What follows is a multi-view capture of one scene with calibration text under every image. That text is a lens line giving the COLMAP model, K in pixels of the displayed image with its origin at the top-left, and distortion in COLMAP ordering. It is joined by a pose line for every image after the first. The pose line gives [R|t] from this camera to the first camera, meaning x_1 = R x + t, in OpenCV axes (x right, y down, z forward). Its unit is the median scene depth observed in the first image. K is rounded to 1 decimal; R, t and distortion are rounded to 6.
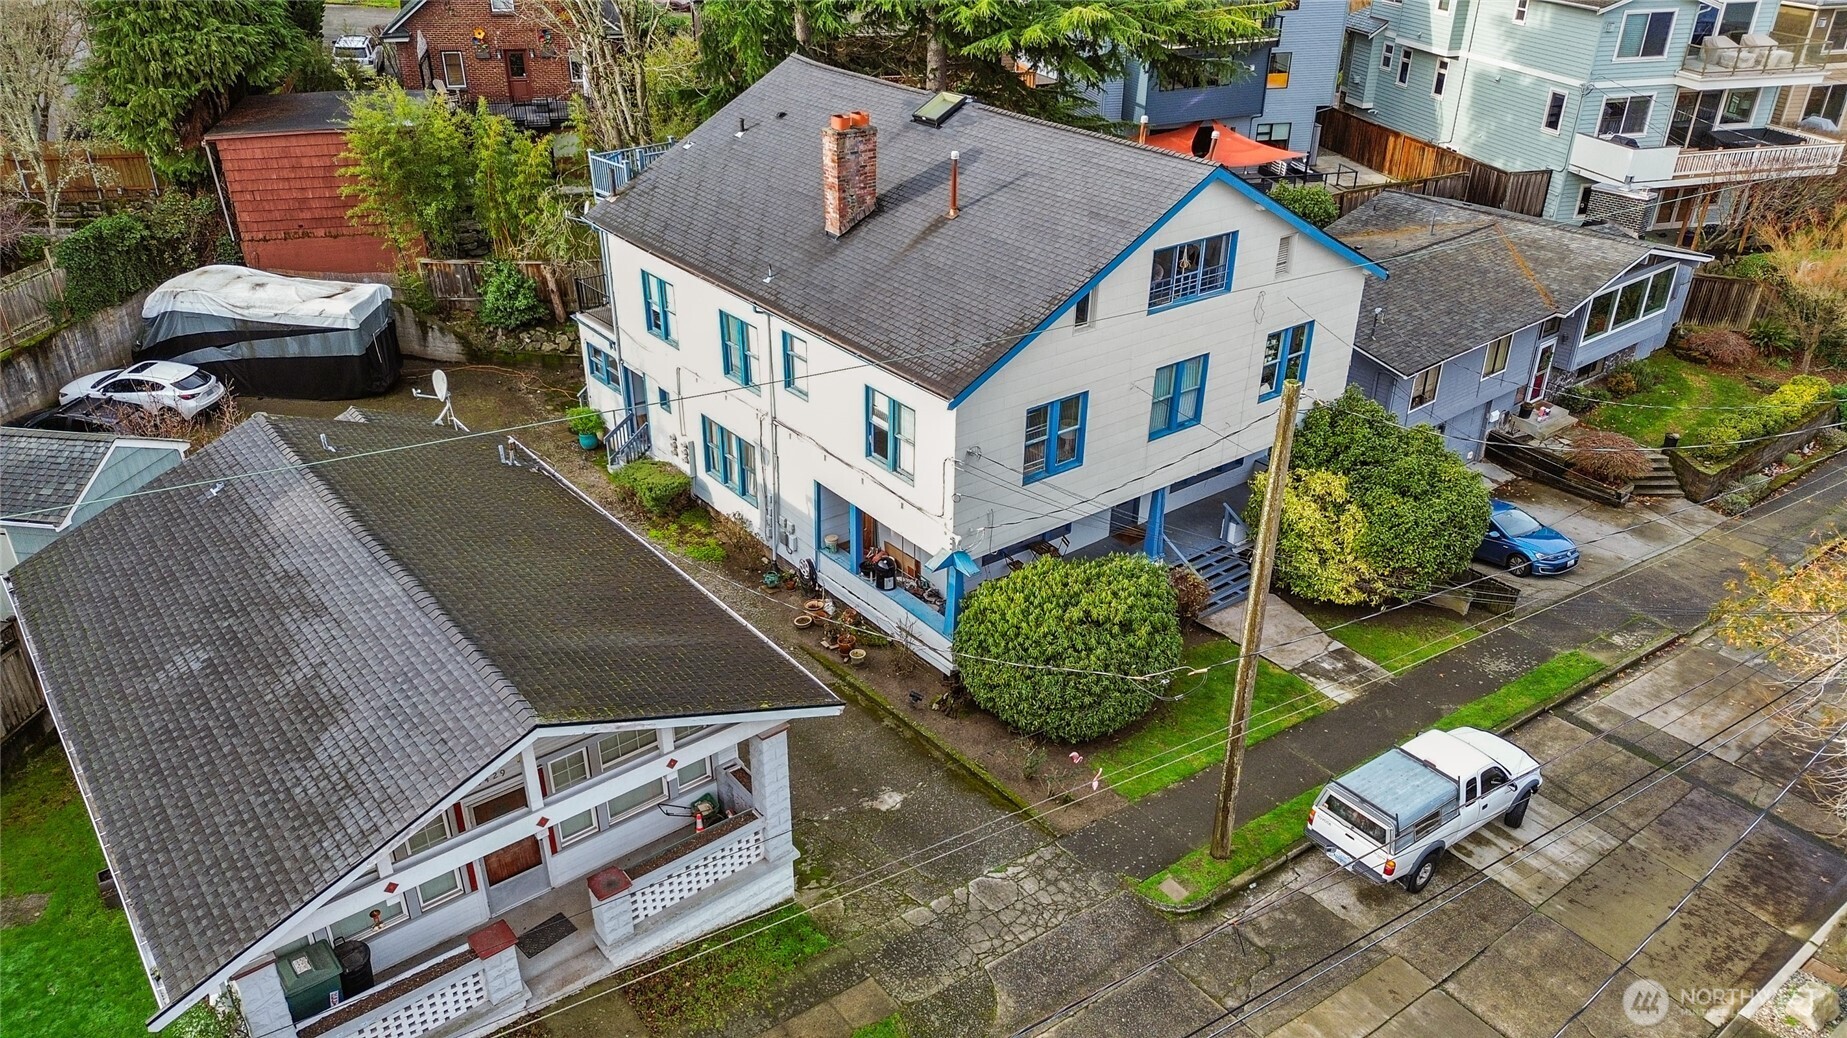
lens RADIAL K [[1288.9, 0, 920.2], [0, 1288.9, 518.5], [0, 0, 1]] dist [0.077593, -0.078277]
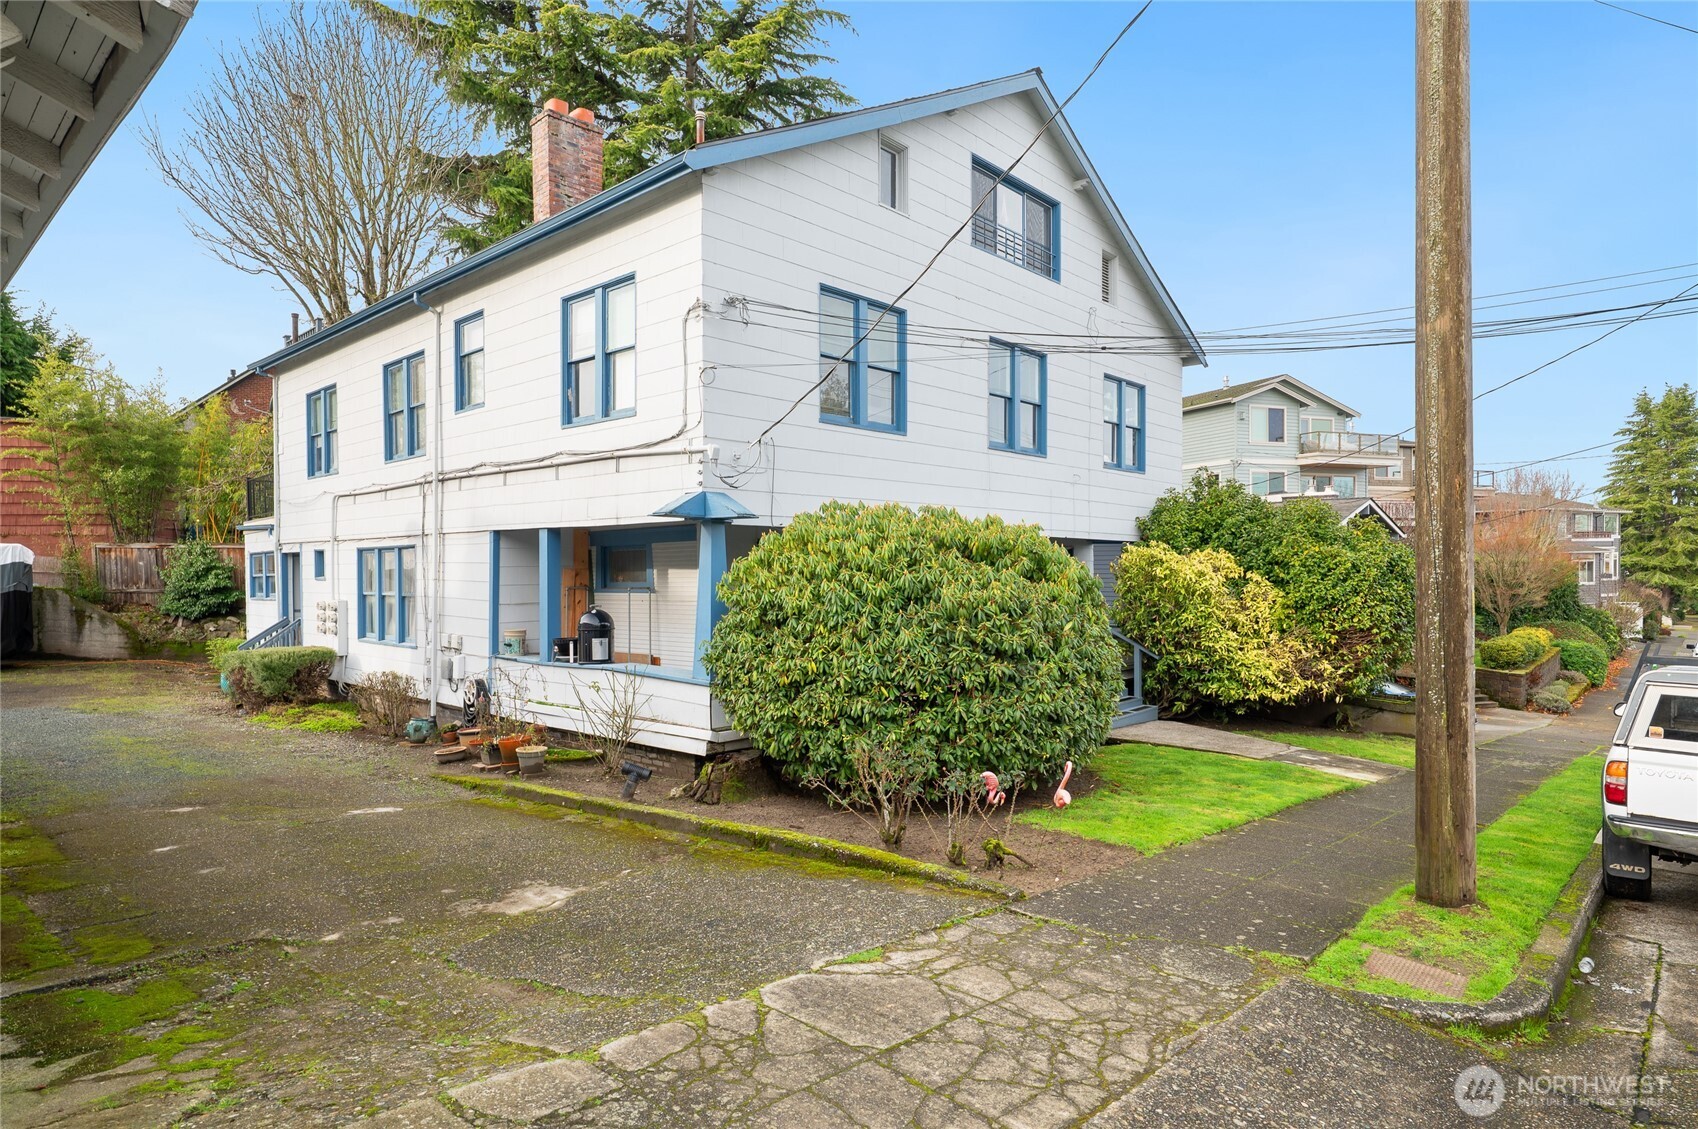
lens RADIAL K [[937.0, 0, 852.2], [0, 937.0, 567.8], [0, 0, 1]] dist [-0.002893, 0.000276]
pose [[0.986507, -0.018250, 0.162700, 0.018663], [0.091370, 0.885982, -0.454629, 0.209813], [-0.135852, 0.463361, 0.875695, 0.561954]]
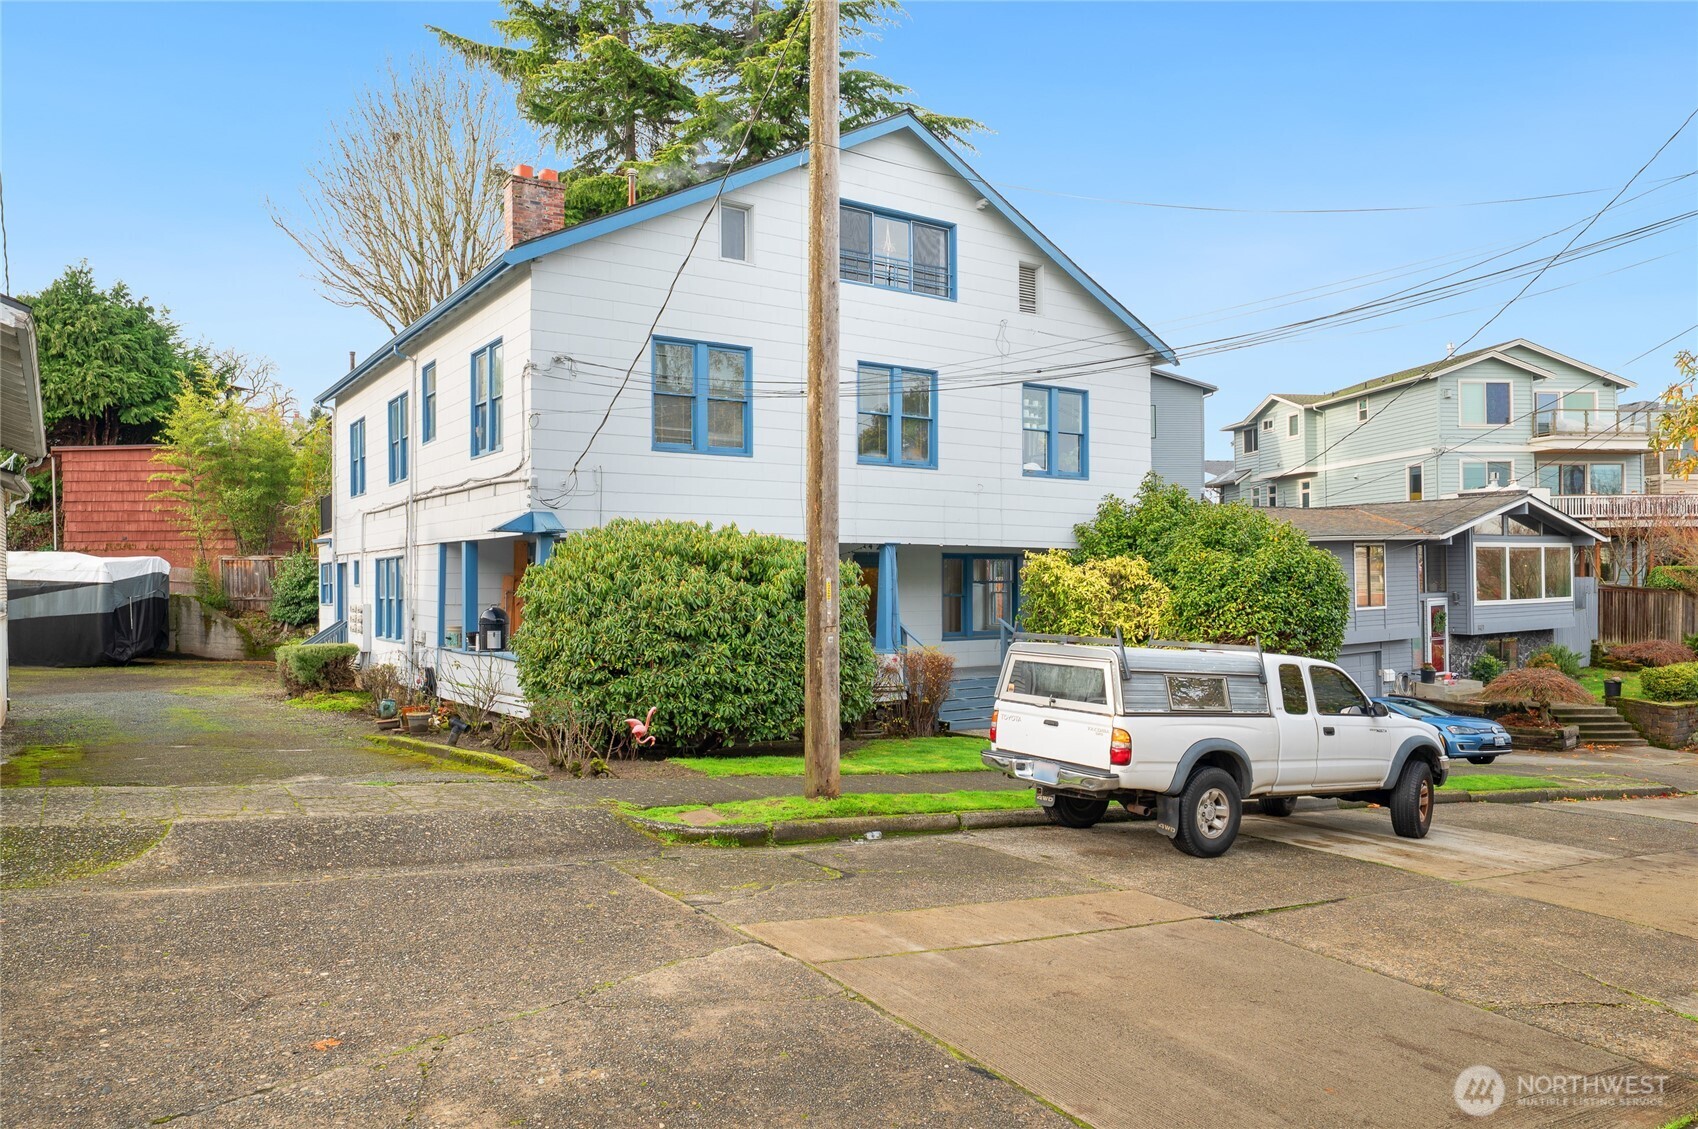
lens RADIAL K [[1151.3, 0, 849.0], [0, 1151.3, 564.5], [0, 0, 1]] dist [-0.004330, 0.001785]
pose [[0.997223, -0.018372, -0.072172, 0.206916], [-0.018405, 0.878234, -0.477877, 0.298337], [0.072163, 0.477879, 0.875457, 0.411350]]
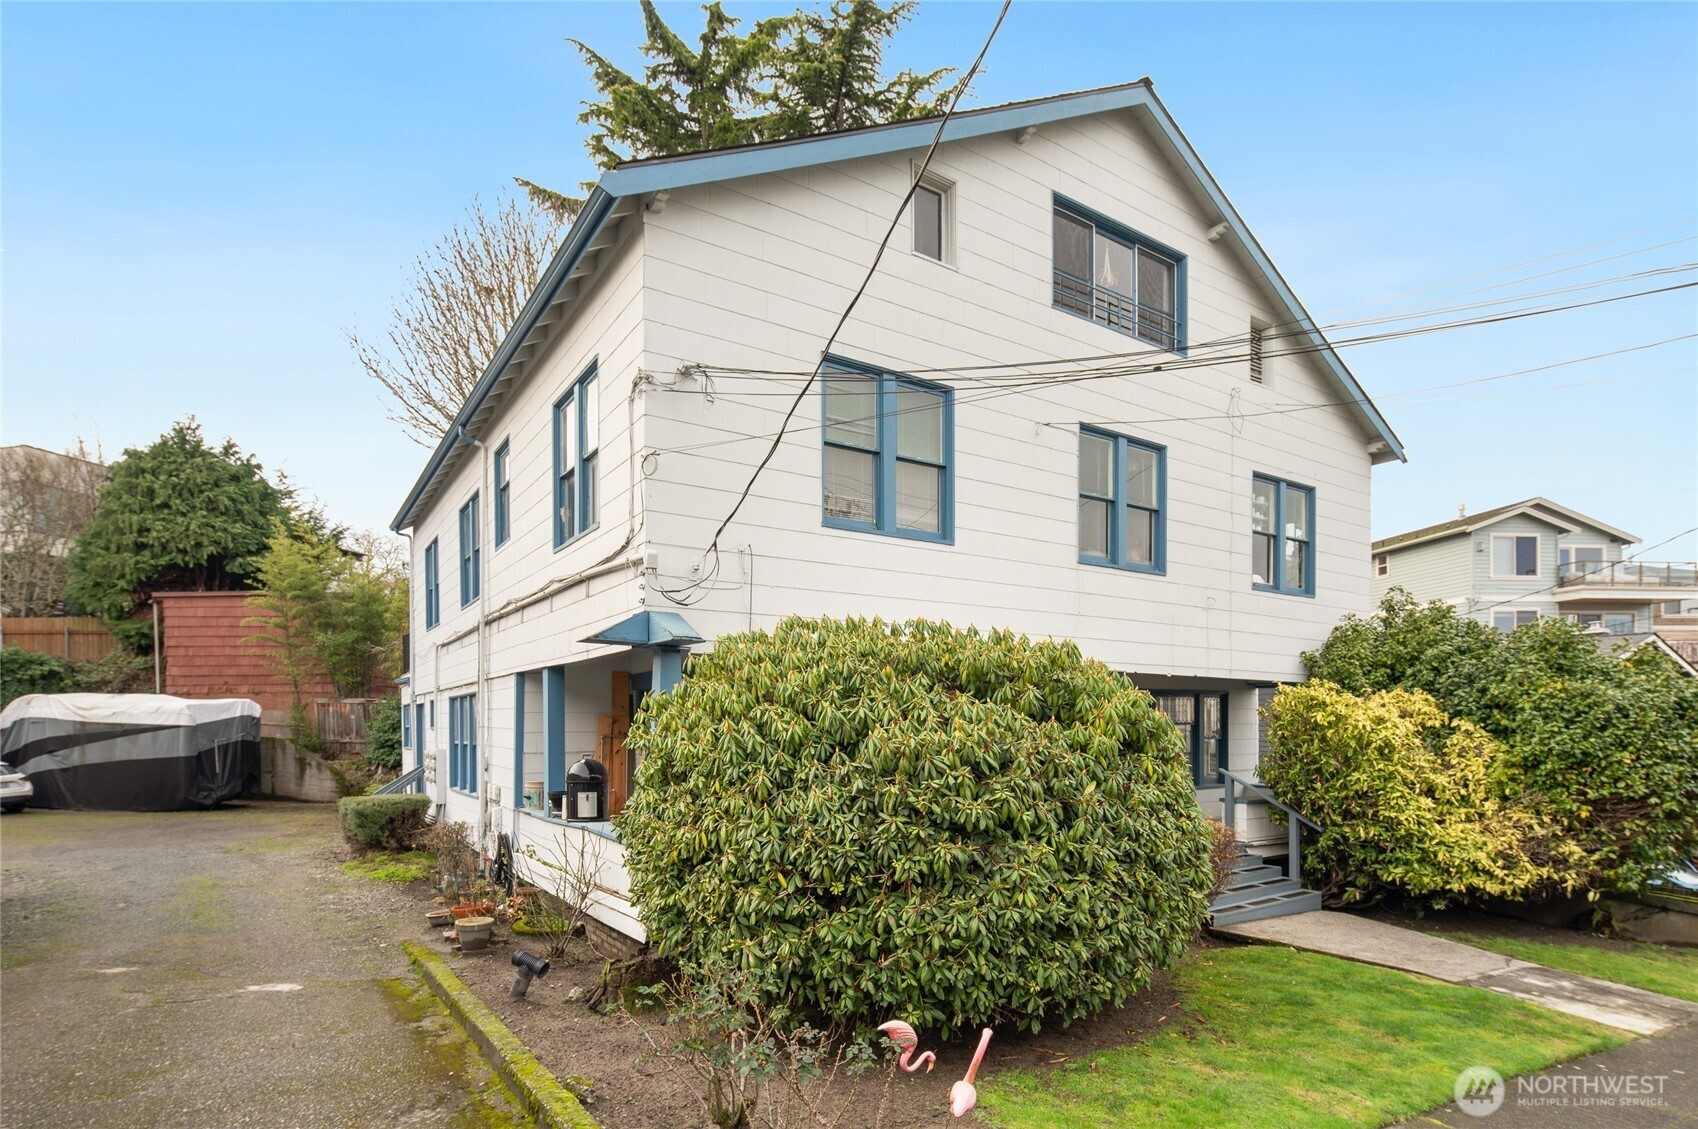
lens RADIAL K [[877.6, 0, 854.1], [0, 877.6, 725.4], [0, 0, 1]] dist [0.000901, -0.002895]
pose [[0.997057, -0.018013, -0.074511, 0.100490], [-0.018671, 0.885665, -0.463950, 0.171186], [0.074349, 0.463976, 0.882722, 0.651331]]
